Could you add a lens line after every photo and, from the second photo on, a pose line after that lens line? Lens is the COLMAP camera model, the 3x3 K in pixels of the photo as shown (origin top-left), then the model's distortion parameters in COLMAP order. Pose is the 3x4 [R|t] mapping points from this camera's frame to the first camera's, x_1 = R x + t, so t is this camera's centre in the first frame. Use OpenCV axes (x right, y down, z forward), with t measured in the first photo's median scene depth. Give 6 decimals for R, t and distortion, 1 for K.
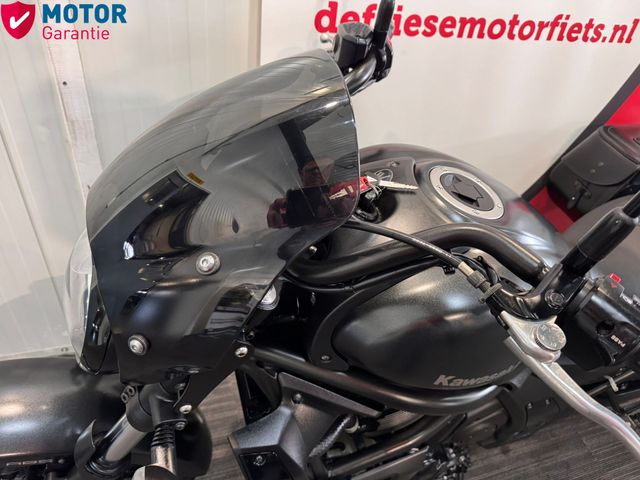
lens RADIAL K [[461.4, 0, 325.8], [0, 461.4, 240.0], [0, 0, 1]] dist [0.041182, -0.045847]
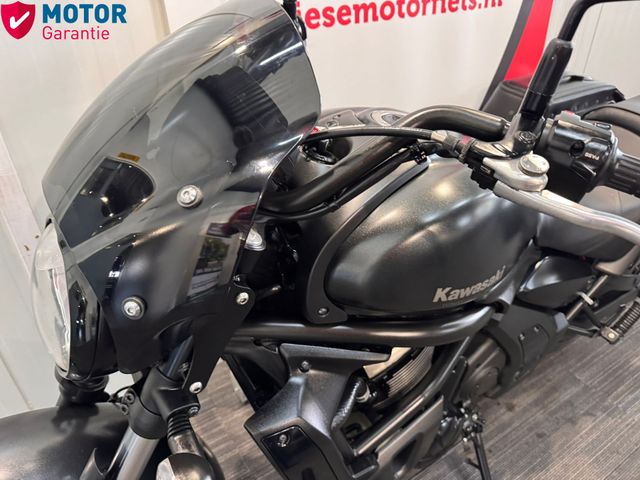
lens RADIAL K [[461.4, 0, 319.3], [0, 461.4, 238.1], [0, 0, 1]] dist [0.041182, -0.045847]
pose [[0.959841, -0.250672, 0.125973, -0.058765], [0.263486, 0.959676, -0.097960, 0.128556], [-0.096338, 0.127219, 0.987185, 0.010866]]
